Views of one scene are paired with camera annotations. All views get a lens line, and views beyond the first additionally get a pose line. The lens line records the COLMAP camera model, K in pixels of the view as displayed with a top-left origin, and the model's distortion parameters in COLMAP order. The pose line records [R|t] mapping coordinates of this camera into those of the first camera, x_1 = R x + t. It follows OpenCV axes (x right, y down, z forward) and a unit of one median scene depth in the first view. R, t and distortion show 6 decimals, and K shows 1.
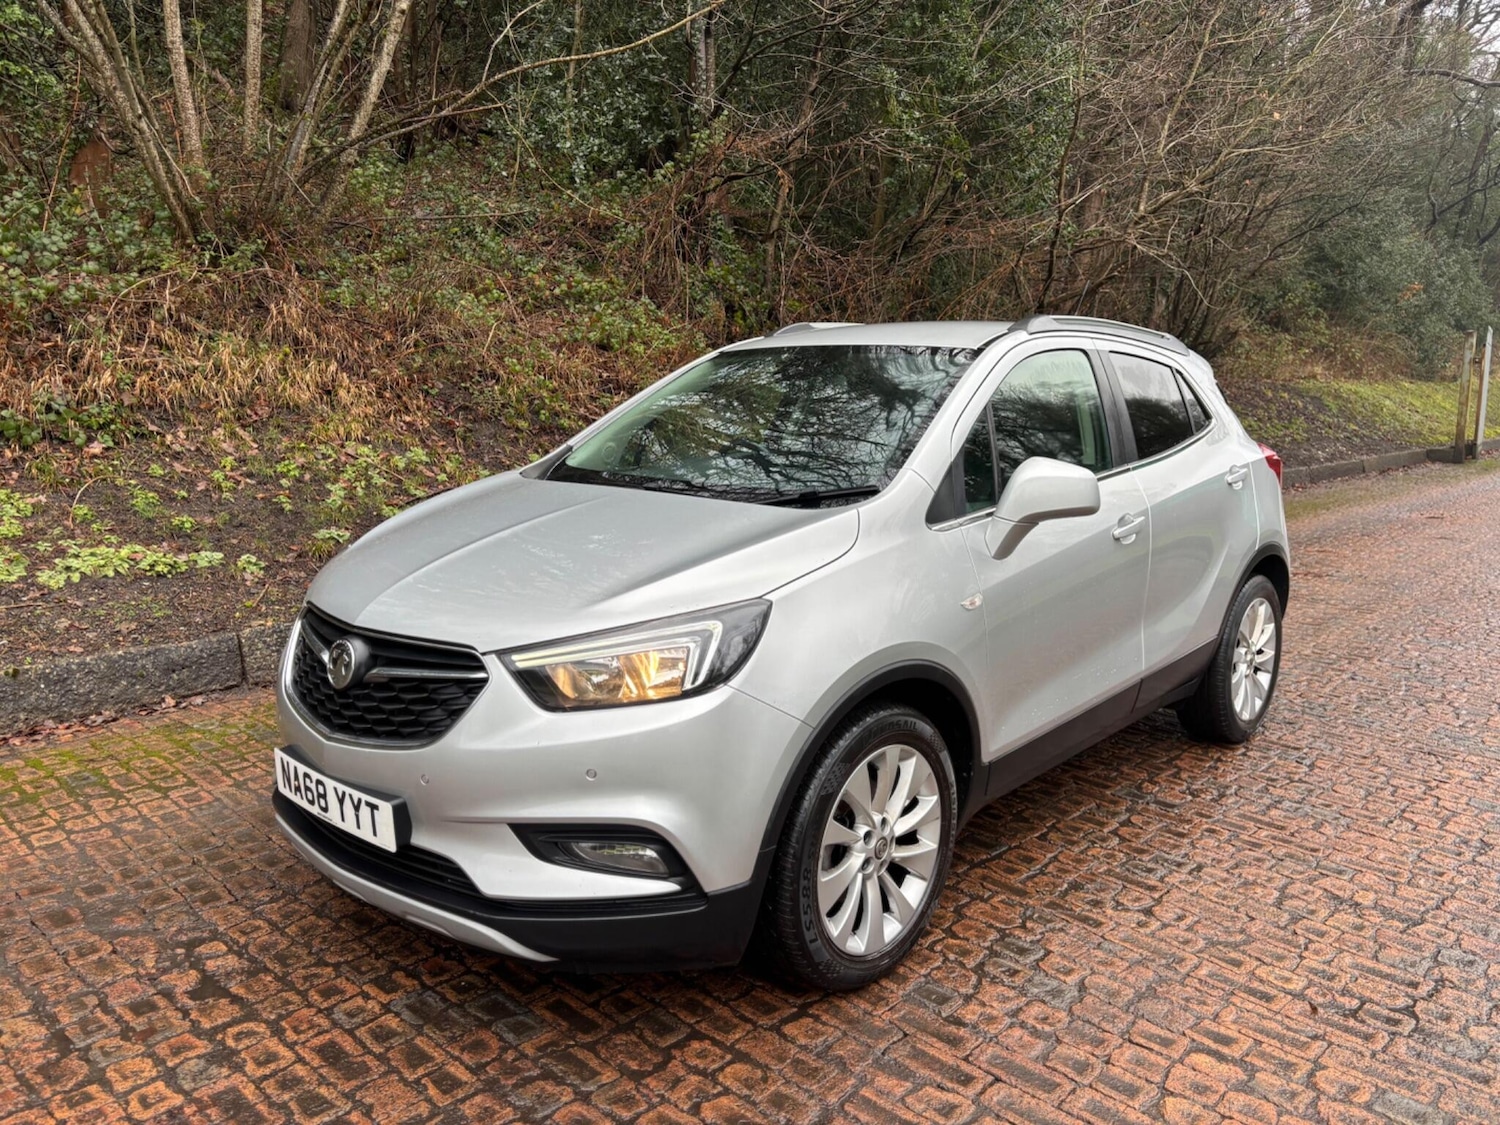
lens RADIAL K [[1139.6, 0, 750.0], [0, 1139.6, 562.5], [0, 0, 1]] dist [0.013318, 0.002720]
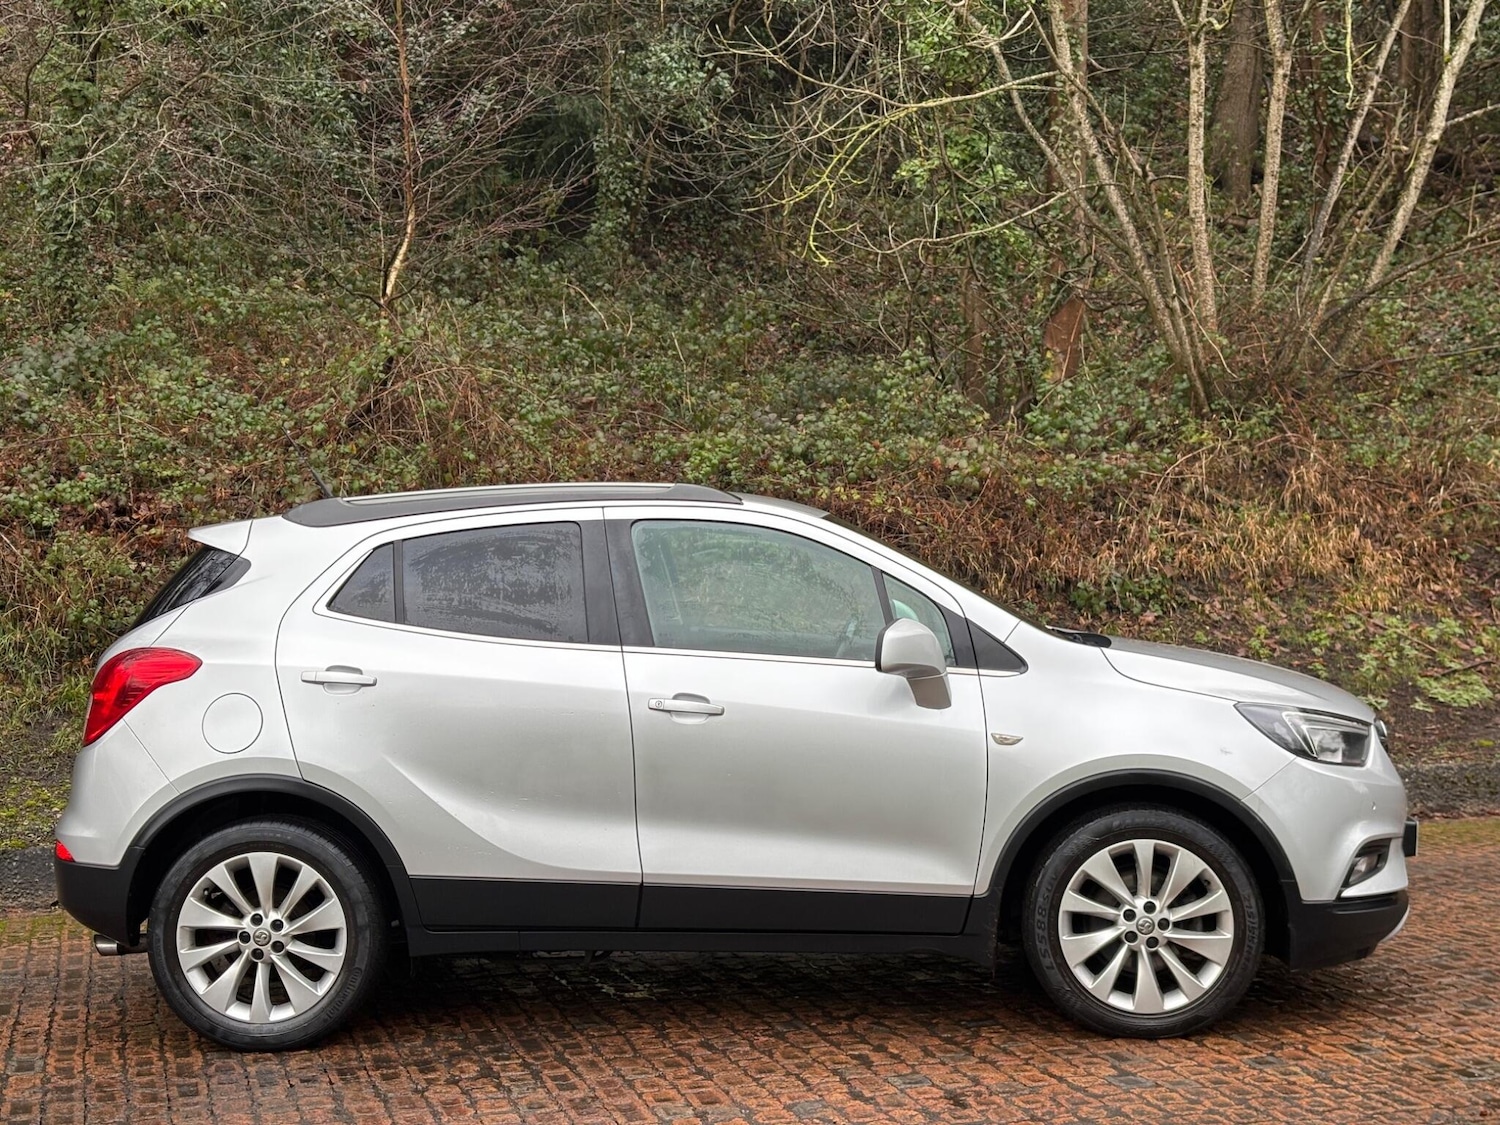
lens RADIAL K [[2242.5, 0, 725.6], [0, 2242.5, 566.5], [0, 0, 1]] dist [0.285365, -1.131842]
pose [[0.856368, -0.027465, -0.515636, 0.153404], [-0.052145, 0.988880, -0.139275, 0.144273], [0.513727, 0.146158, 0.845412, -0.850291]]
